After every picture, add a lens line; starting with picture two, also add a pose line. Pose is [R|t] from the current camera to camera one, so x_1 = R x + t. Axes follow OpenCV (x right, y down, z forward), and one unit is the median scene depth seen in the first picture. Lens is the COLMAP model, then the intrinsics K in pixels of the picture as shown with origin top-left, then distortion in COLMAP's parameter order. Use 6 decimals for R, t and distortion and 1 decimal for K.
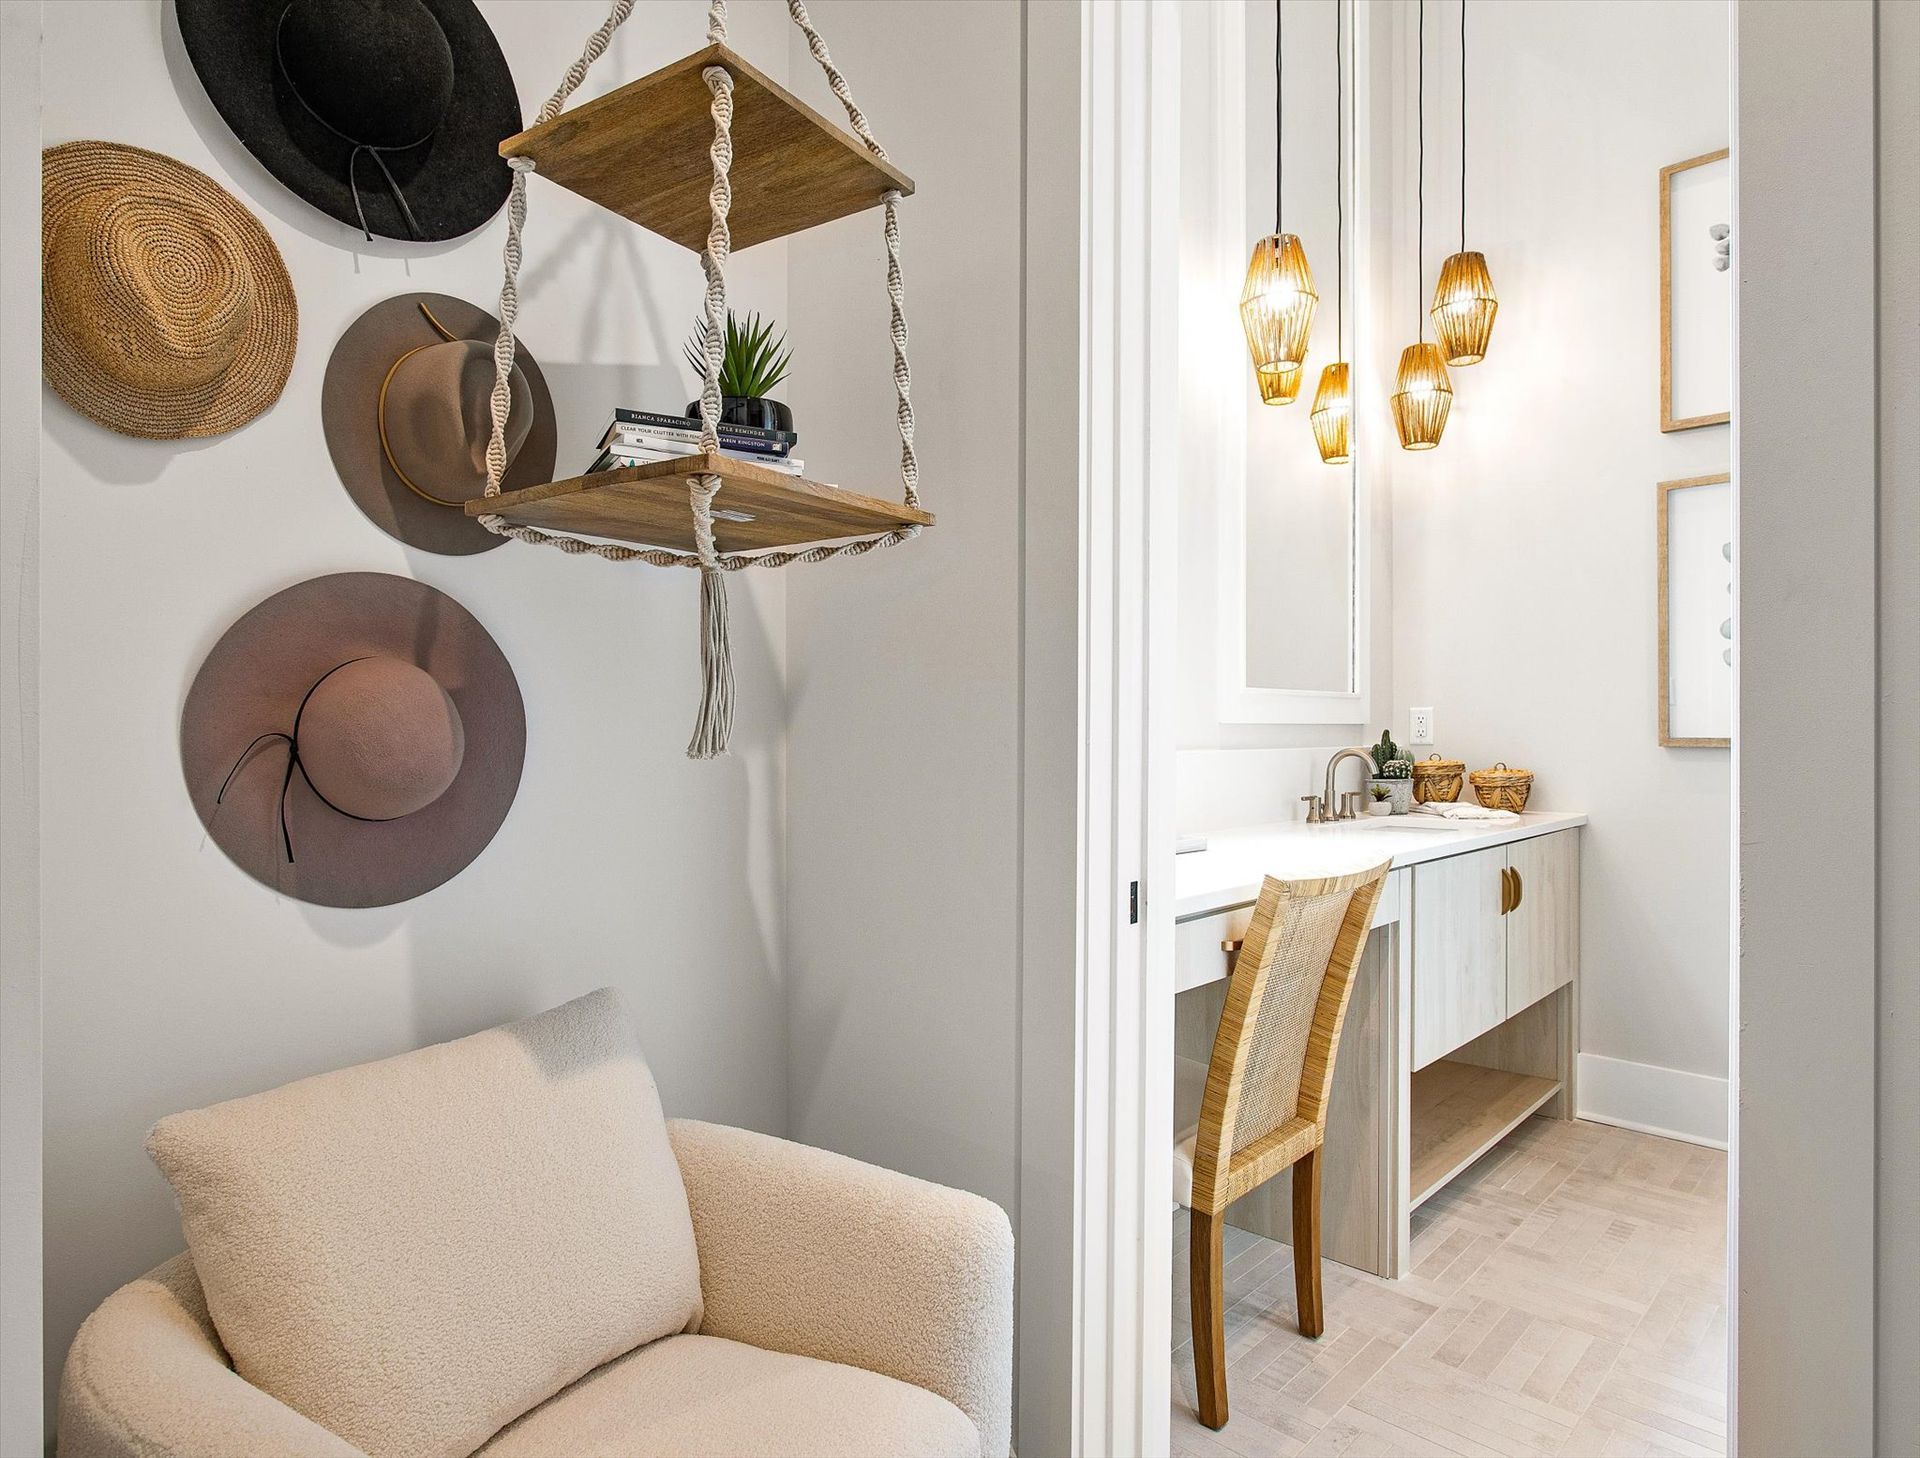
lens RADIAL K [[1043.7, 0, 960.3], [0, 1043.7, 735.1], [0, 0, 1]] dist [-0.000731, -0.001555]
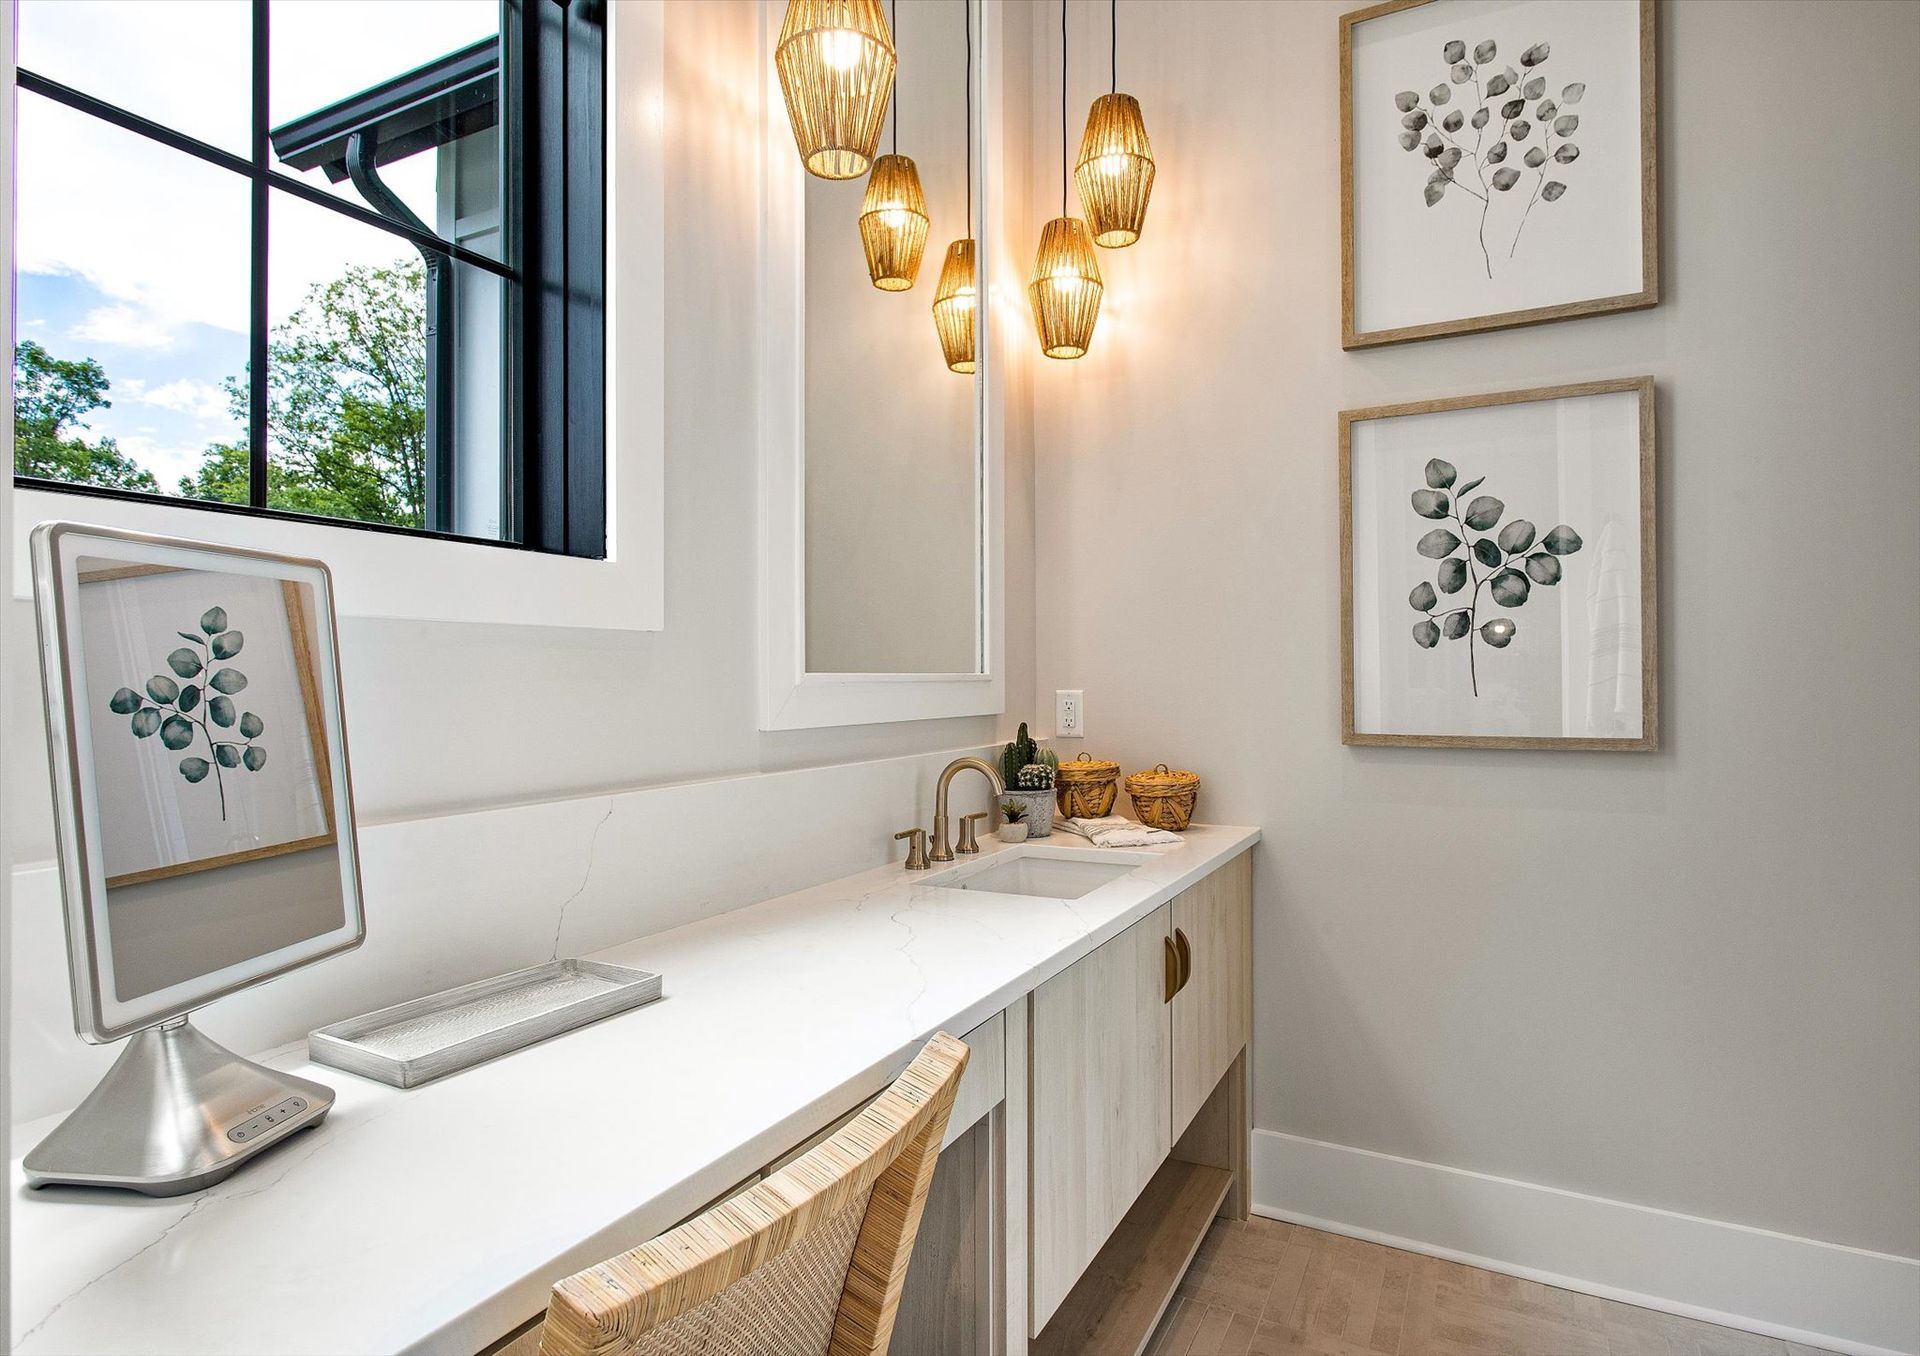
lens RADIAL K [[1024.8, 0, 962.1], [0, 1024.8, 688.1], [0, 0, 1]] dist [-0.001404, 0.000769]
pose [[0.958471, -0.004195, 0.285161, 0.162551], [0.004744, 0.999988, -0.001236, -0.030604], [-0.285152, 0.002537, 0.958479, 0.319054]]
